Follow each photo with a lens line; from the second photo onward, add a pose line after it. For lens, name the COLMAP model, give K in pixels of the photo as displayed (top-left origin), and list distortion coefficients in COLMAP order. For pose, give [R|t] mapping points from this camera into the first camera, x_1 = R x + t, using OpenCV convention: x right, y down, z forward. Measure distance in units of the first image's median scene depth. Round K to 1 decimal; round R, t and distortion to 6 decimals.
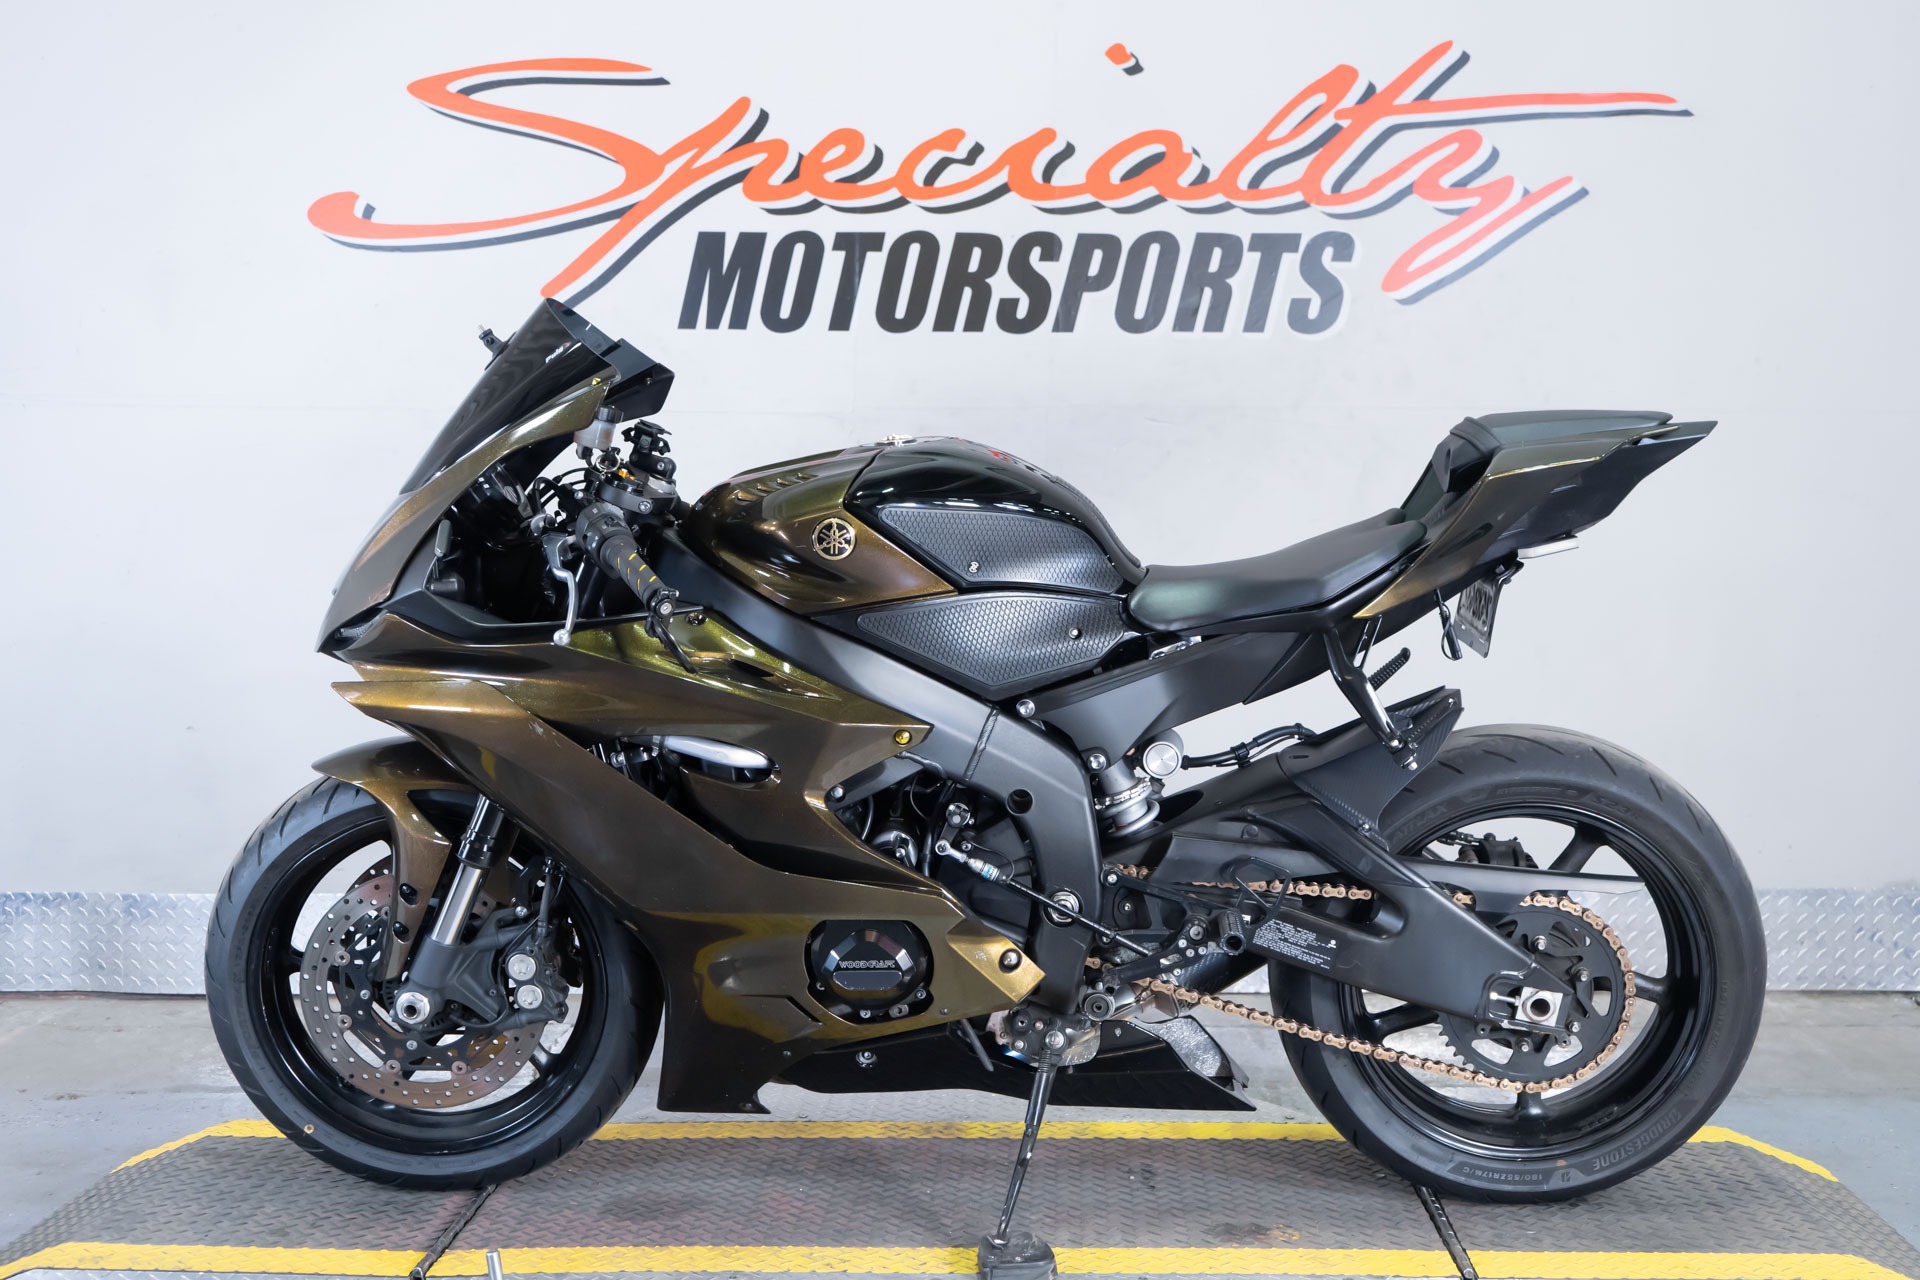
lens RADIAL K [[2127.8, 0, 958.1], [0, 2127.8, 638.7], [0, 0, 1]] dist [-0.002295, 0.000000]
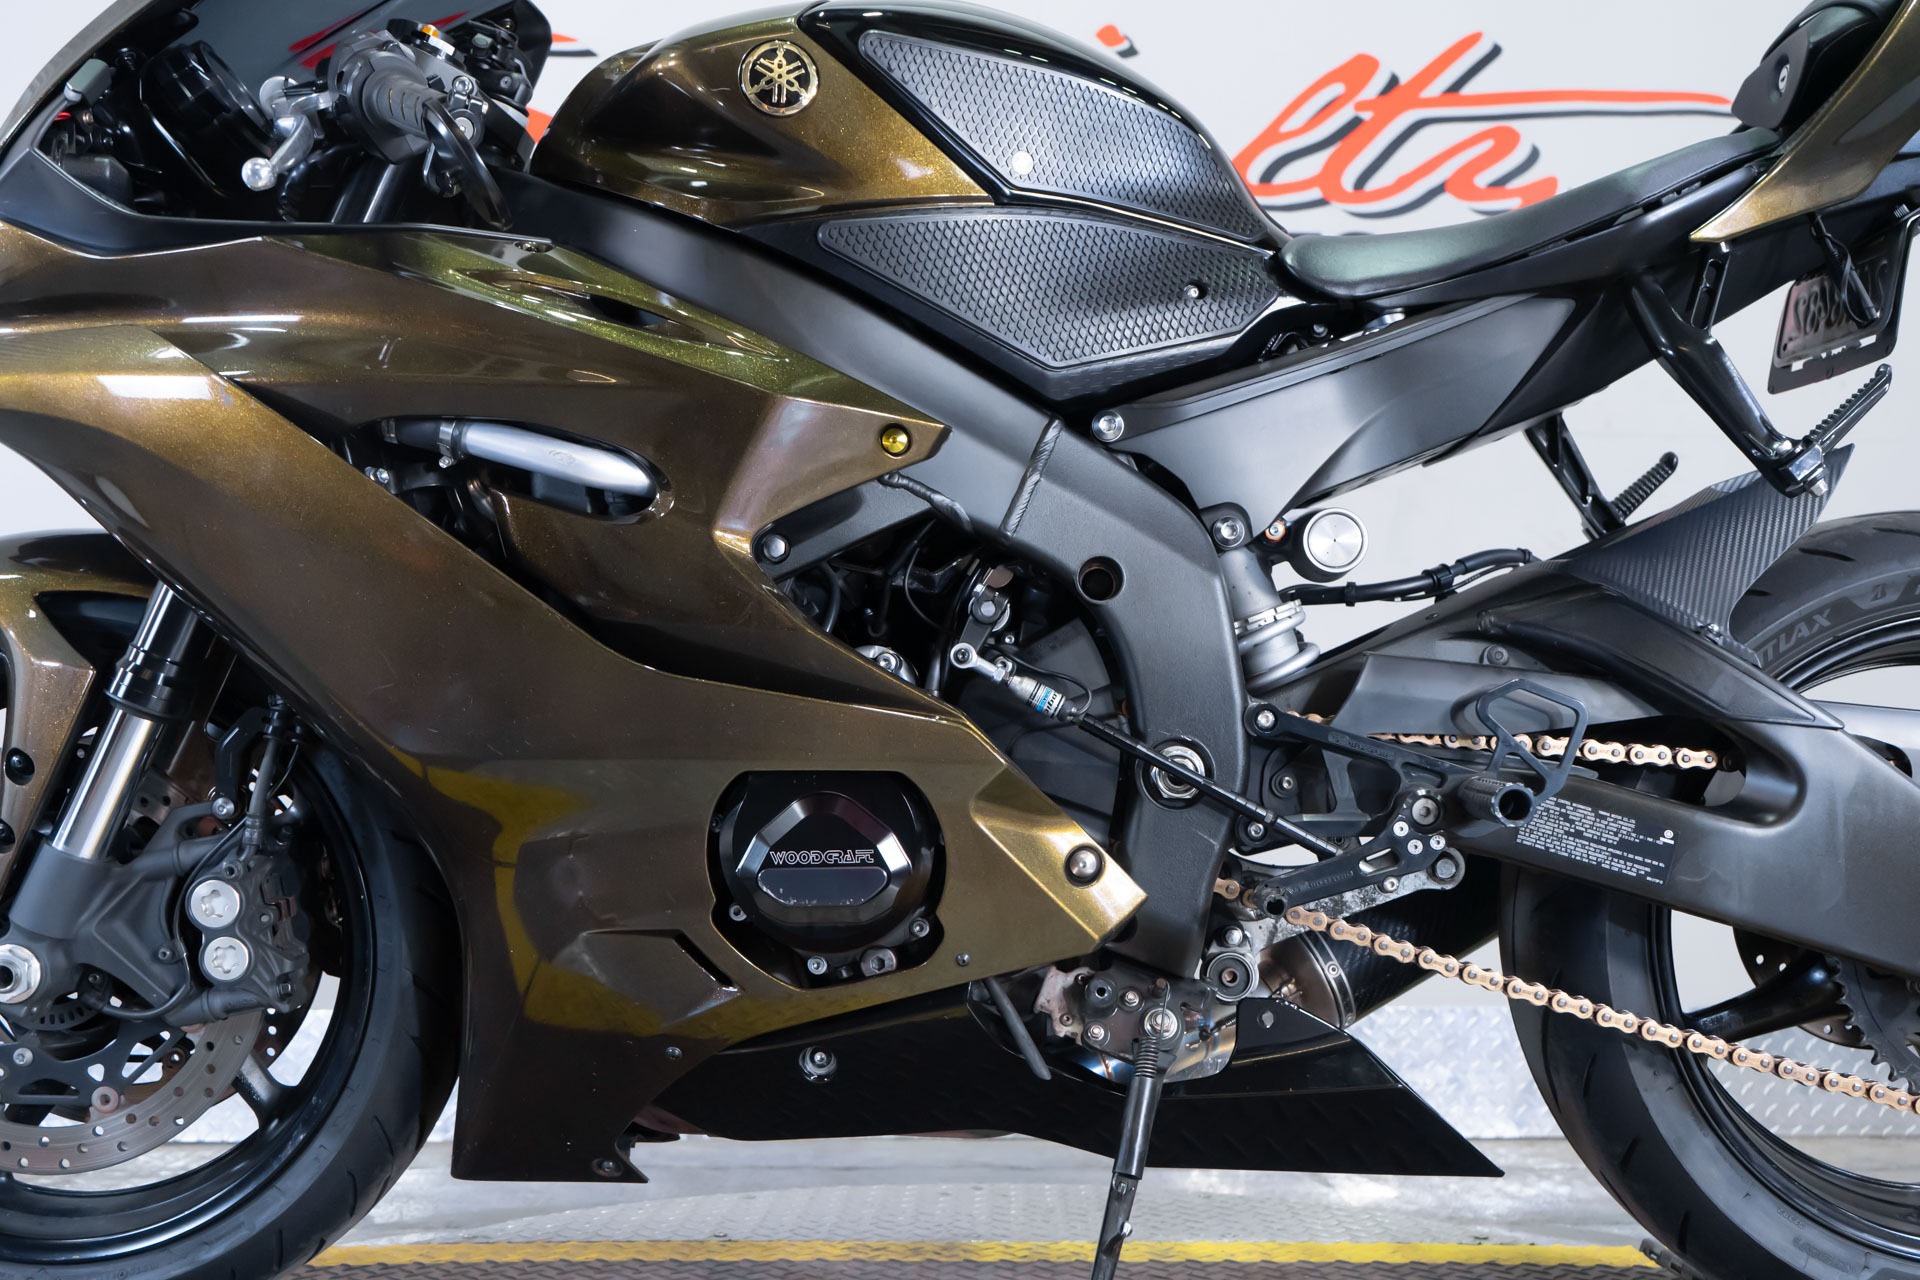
lens RADIAL K [[1740.5, 0, 956.5], [0, 1740.5, 654.1], [0, 0, 1]] dist [-0.001338, 0.000000]
pose [[0.999696, 0.011267, 0.021930, -0.018197], [-0.007073, 0.983150, -0.182663, 0.173539], [-0.023619, 0.182452, 0.982931, 0.530170]]
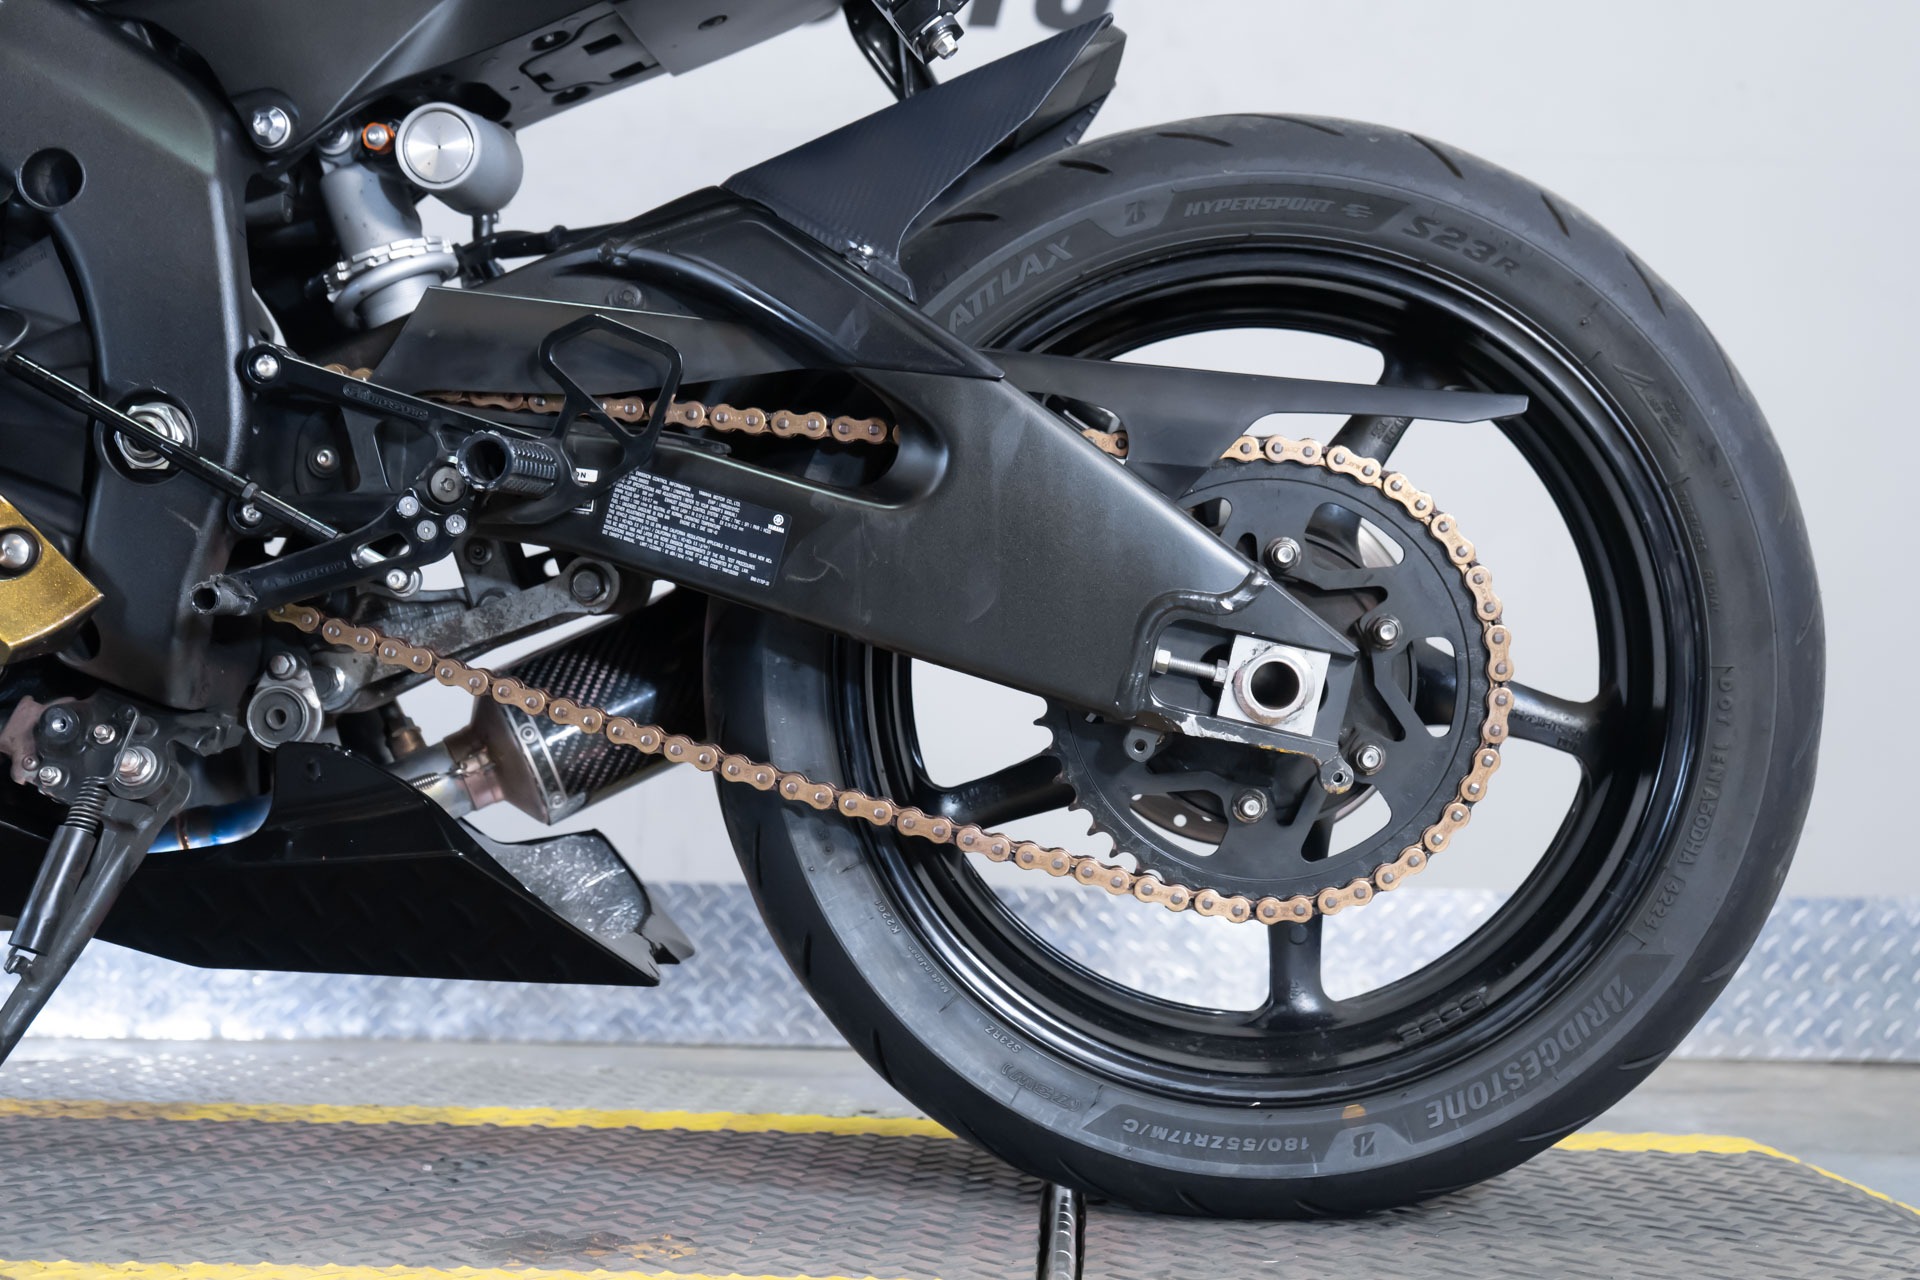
lens RADIAL K [[2252.9, 0, 951.9], [0, 2252.9, 628.8], [0, 0, 1]] dist [-0.010630, 0.000000]
pose [[0.999777, 0.019628, -0.007826, 0.205799], [-0.020506, 0.990614, -0.135141, 0.214077], [0.005100, 0.135271, 0.990795, 0.543898]]
